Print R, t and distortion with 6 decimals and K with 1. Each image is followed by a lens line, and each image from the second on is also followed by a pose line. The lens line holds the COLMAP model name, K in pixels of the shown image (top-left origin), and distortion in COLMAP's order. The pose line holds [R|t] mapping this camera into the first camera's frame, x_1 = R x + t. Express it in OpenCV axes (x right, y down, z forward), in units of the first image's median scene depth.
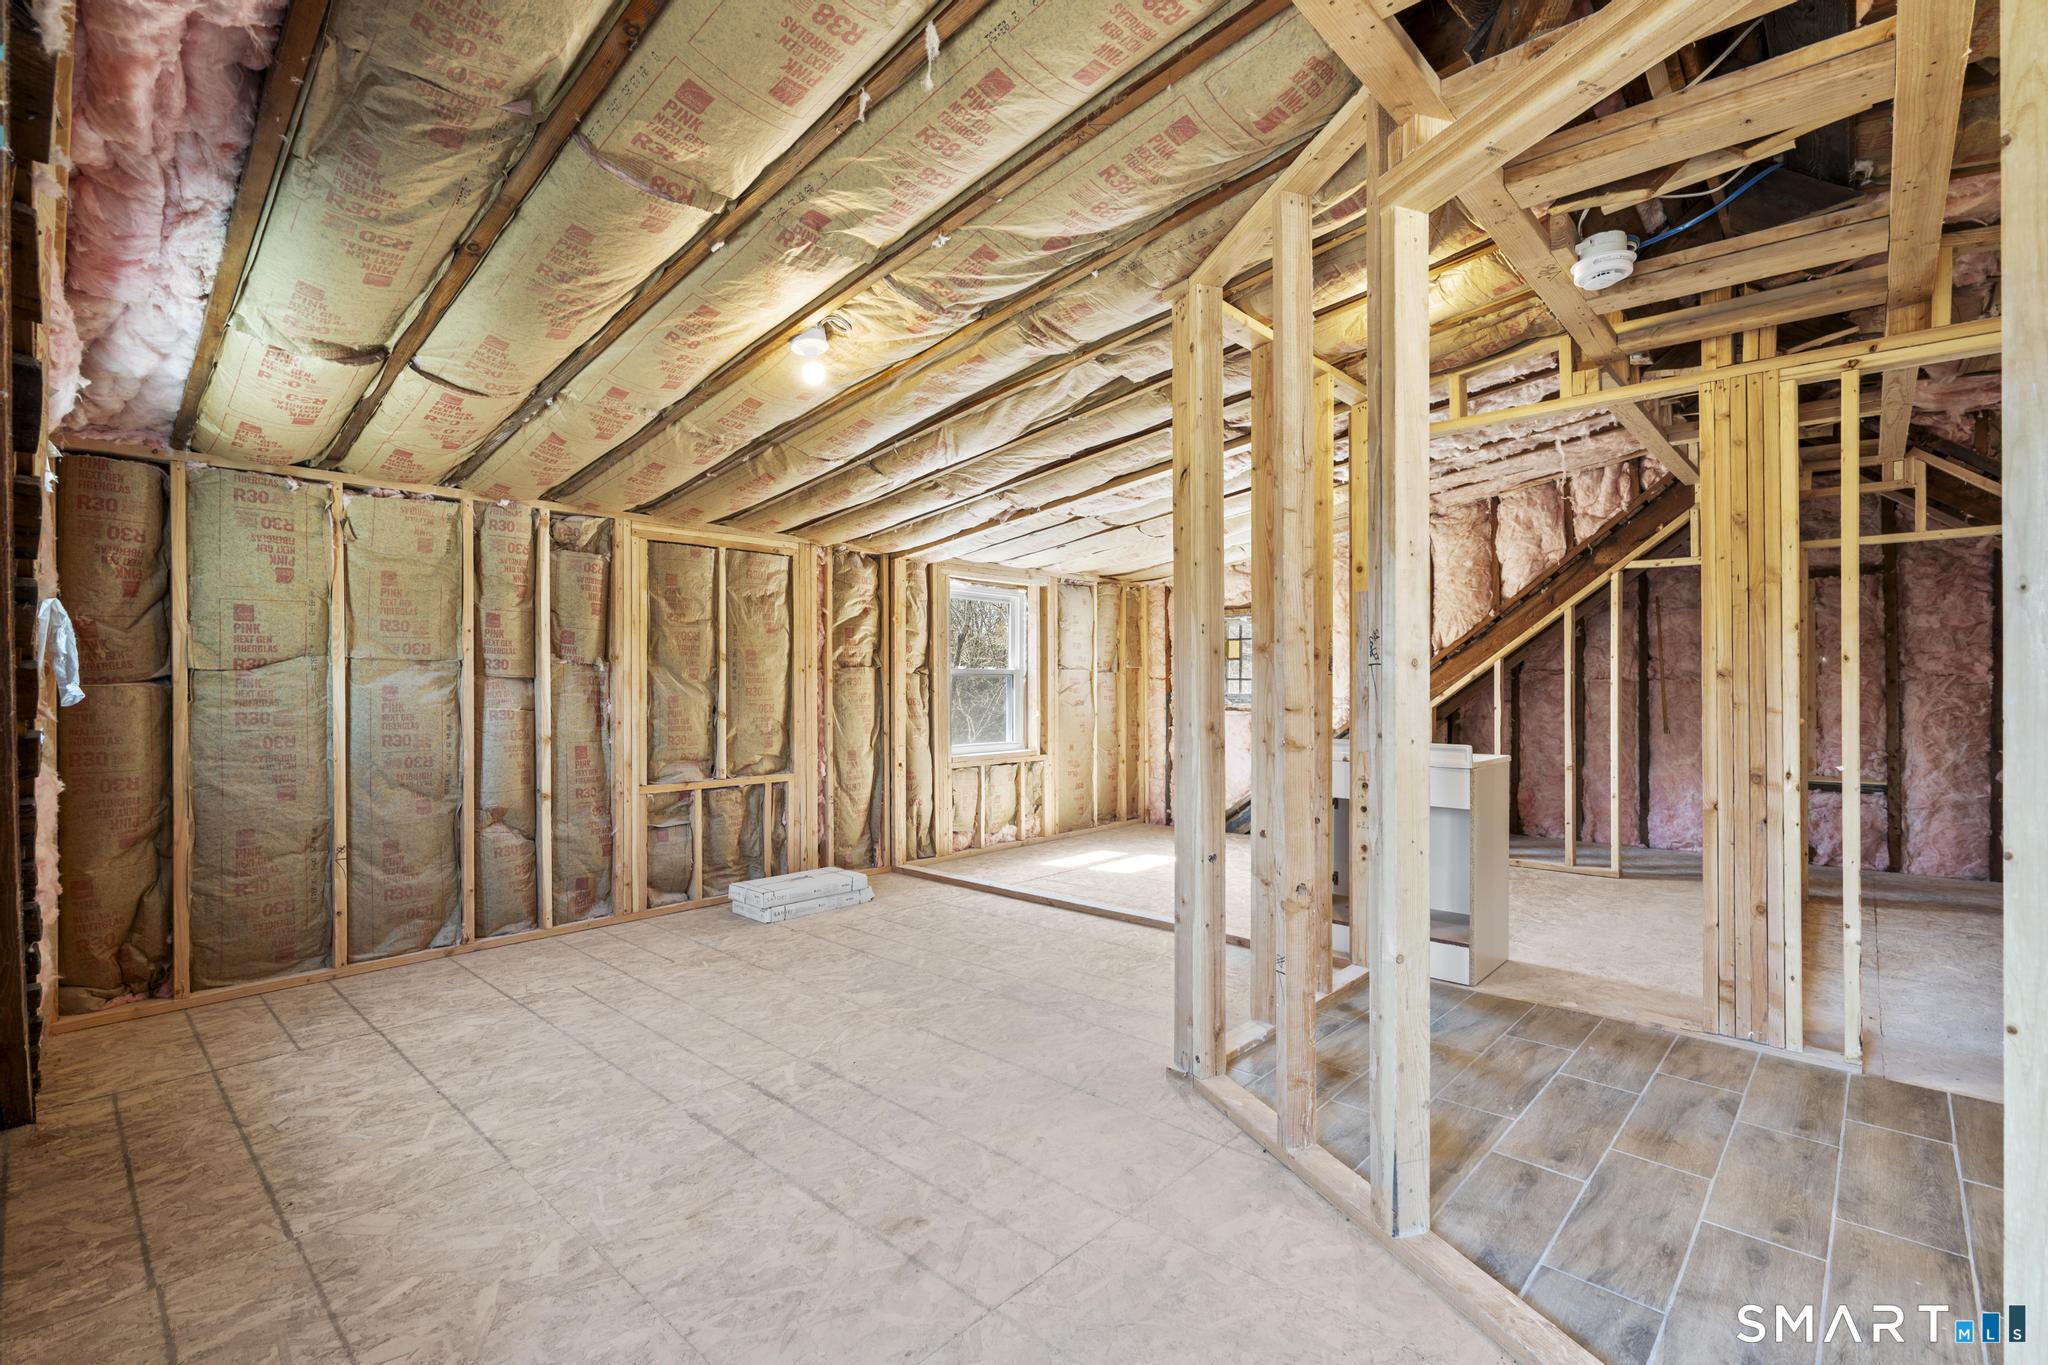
lens RADIAL K [[921.3, 0, 1024.0], [0, 921.3, 682.5], [0, 0, 1]] dist [-0.002886, 0.000665]
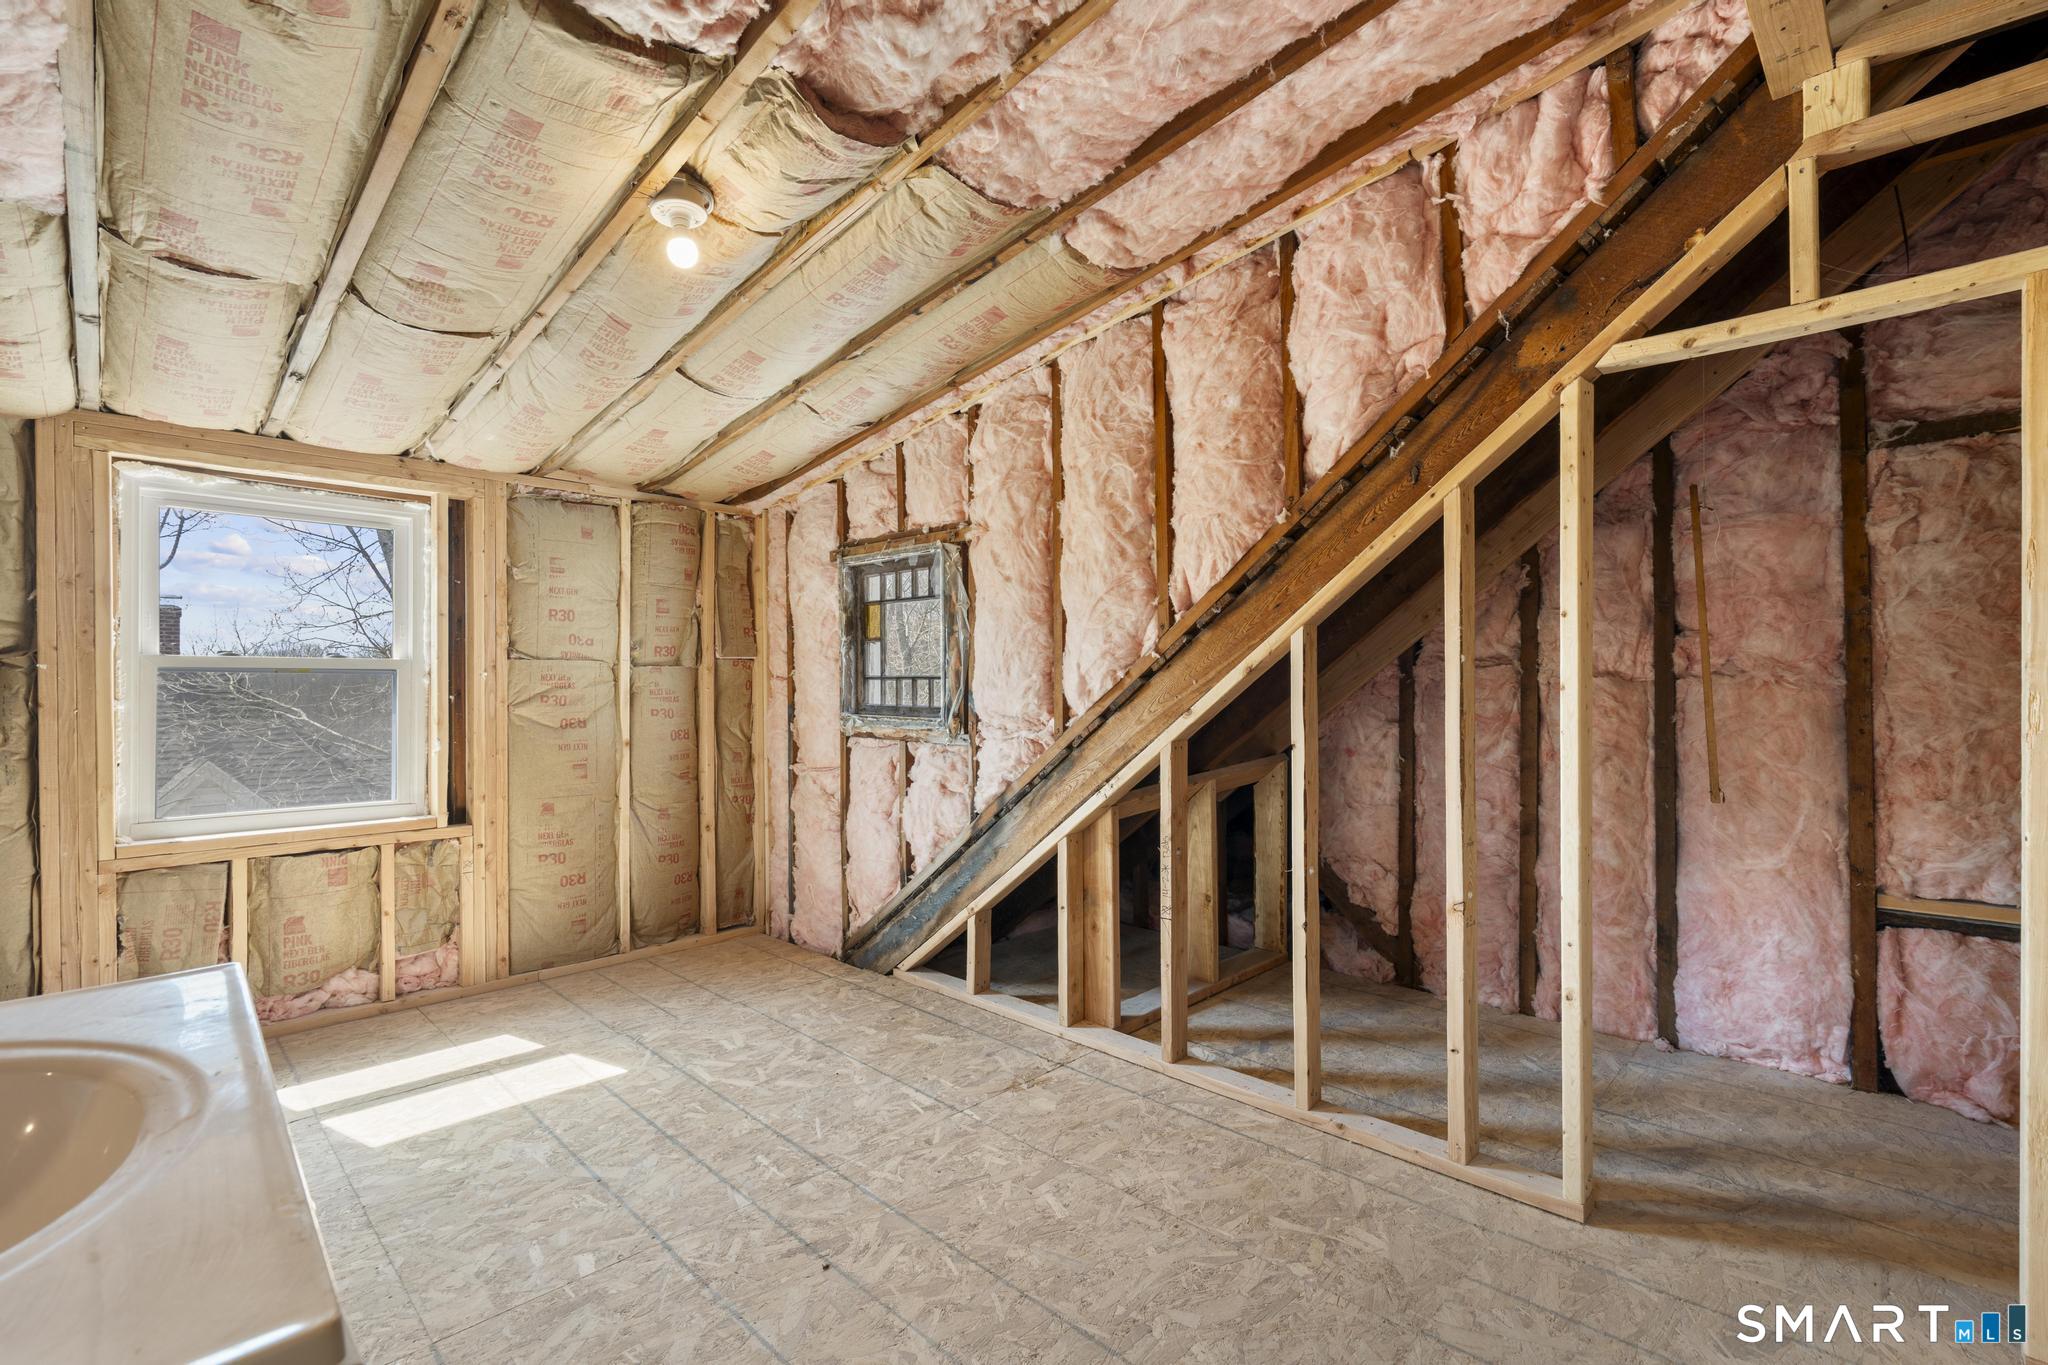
lens RADIAL K [[921.3, 0, 1024.0], [0, 921.3, 682.5], [0, 0, 1]] dist [-0.002886, 0.000665]
pose [[0.999352, -0.001234, -0.035979, 0.404173], [0.001198, 0.999999, -0.001013, -0.000466], [0.035980, 0.000969, 0.999352, 0.578303]]
